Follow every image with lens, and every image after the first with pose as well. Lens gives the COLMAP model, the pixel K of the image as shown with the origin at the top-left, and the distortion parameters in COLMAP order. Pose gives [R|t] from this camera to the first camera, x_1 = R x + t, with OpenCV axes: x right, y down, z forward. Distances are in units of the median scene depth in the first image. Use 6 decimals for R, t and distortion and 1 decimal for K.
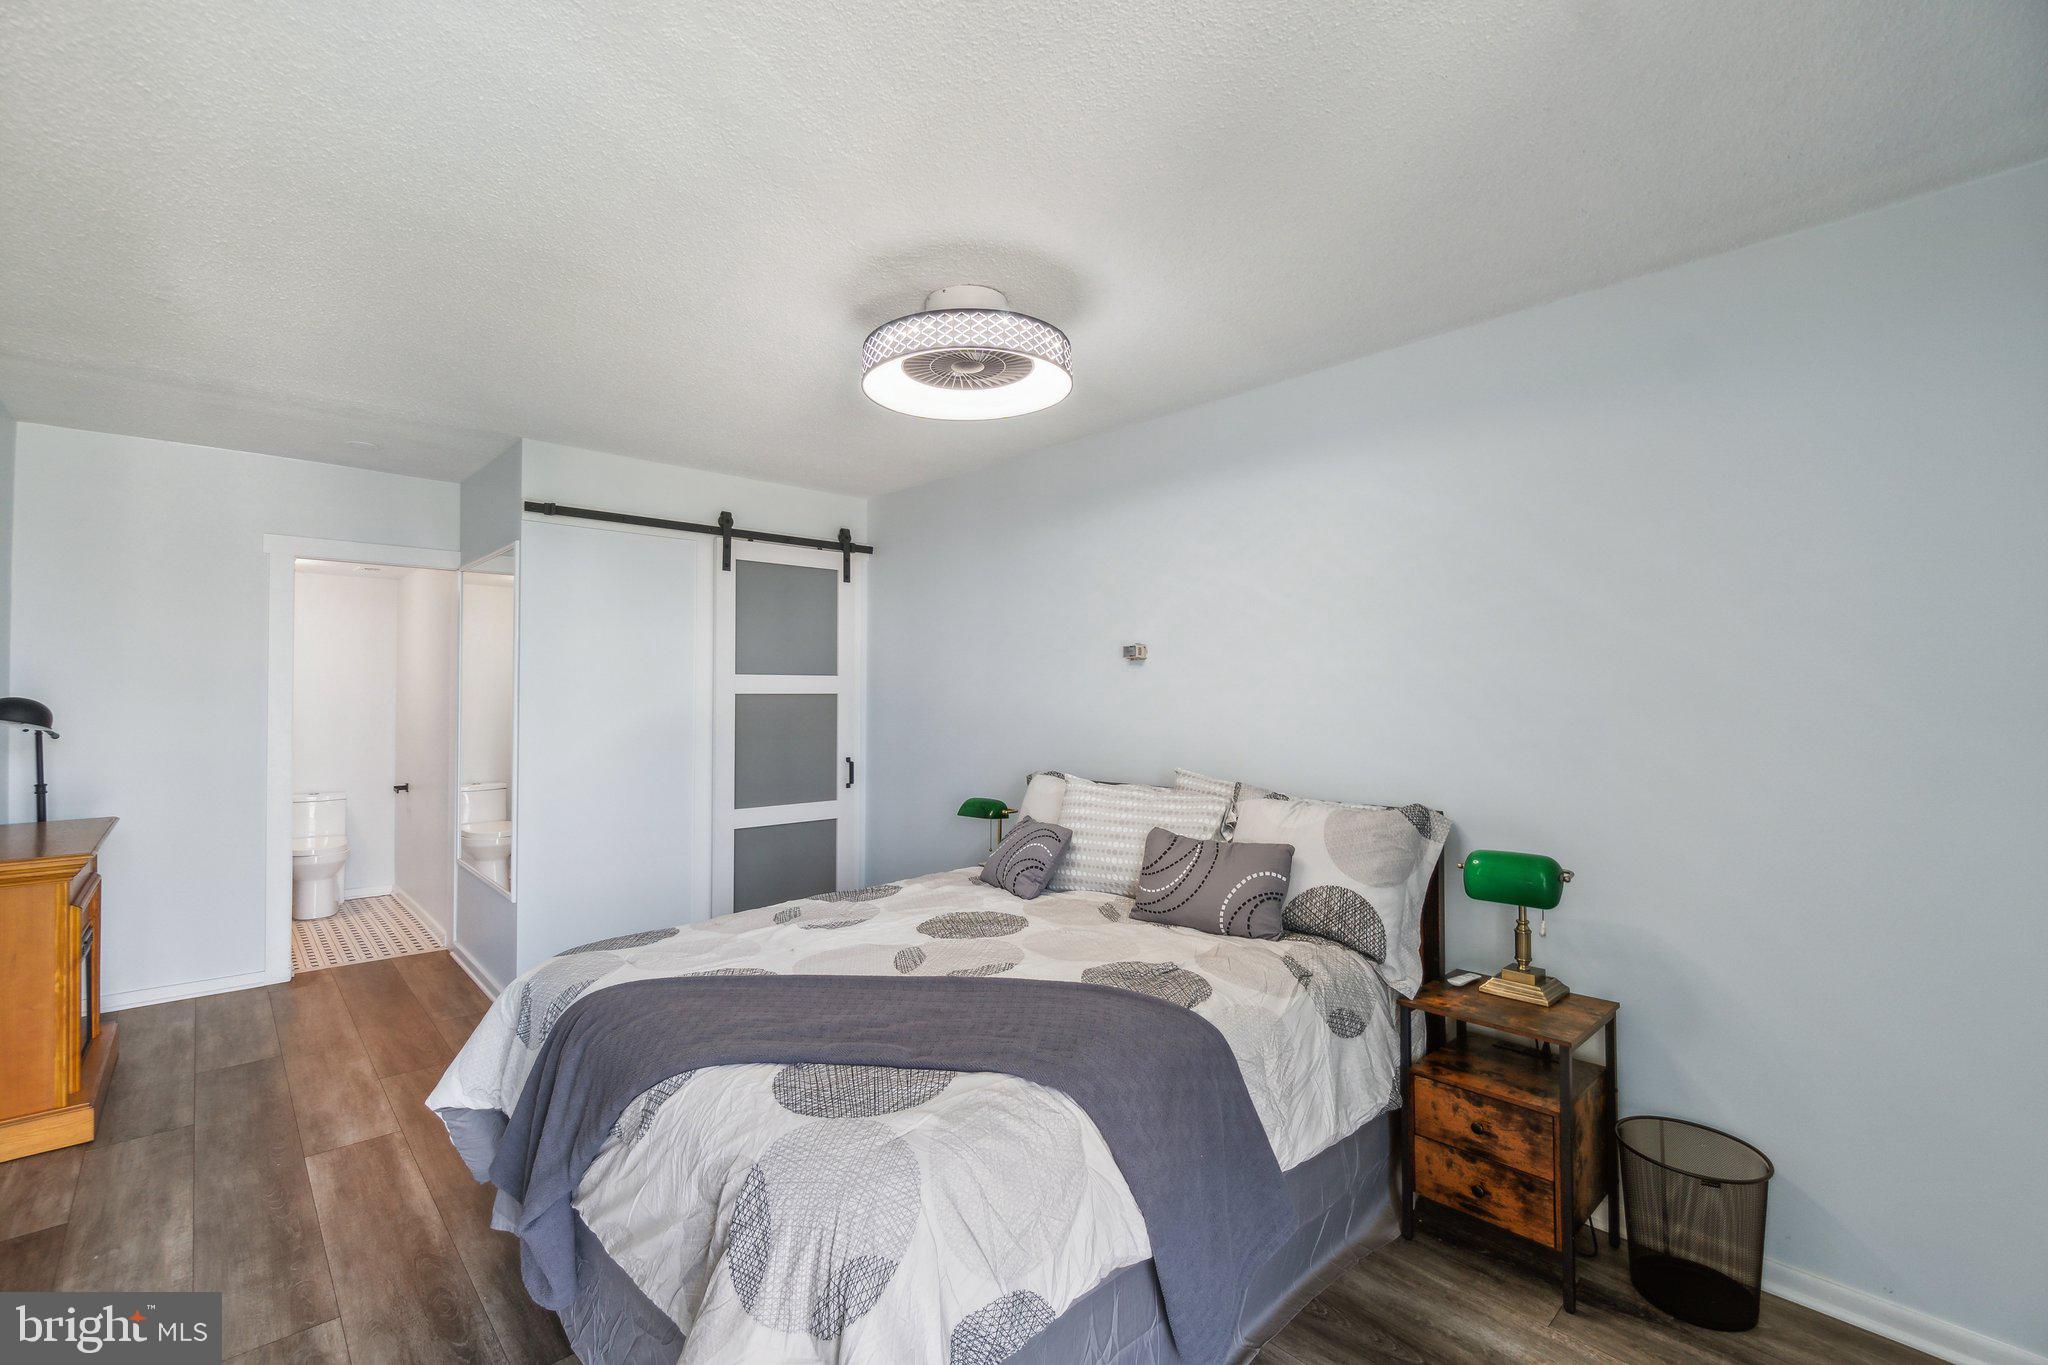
lens RADIAL K [[888.0, 0, 1003.6], [0, 888.0, 687.3], [0, 0, 1]] dist [-0.011854, 0.000025]
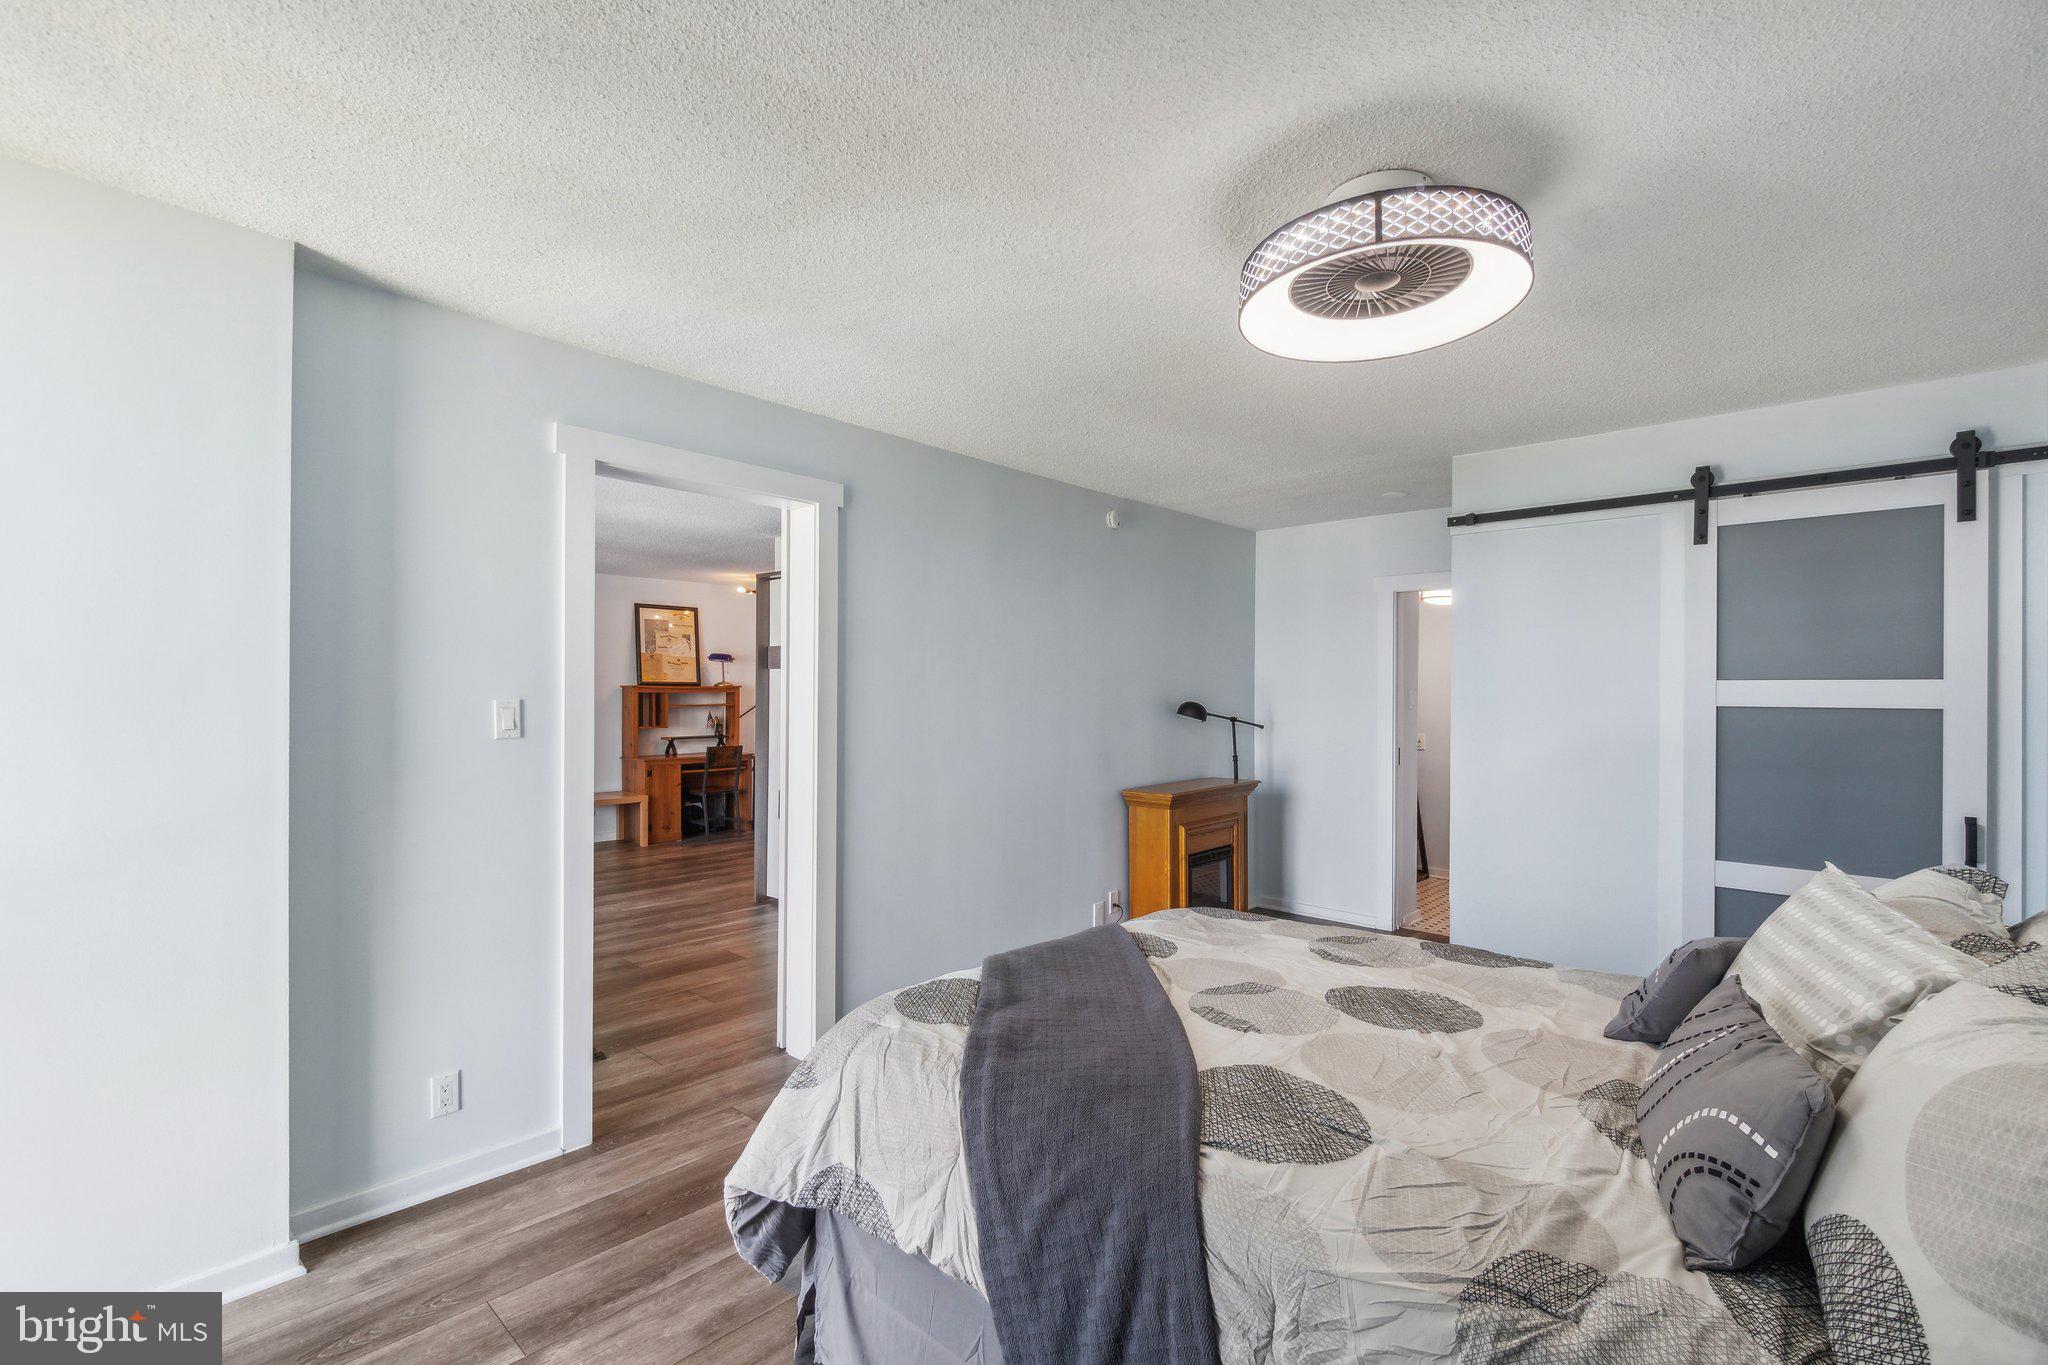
lens RADIAL K [[887.0, 0, 995.5], [0, 887.0, 691.5], [0, 0, 1]] dist [-0.000843, -0.000220]
pose [[0.080382, -0.003896, -0.996756, 0.410310], [-0.003843, 0.999984, -0.004219, 0.000390], [0.996757, 0.004169, 0.080366, 0.347653]]
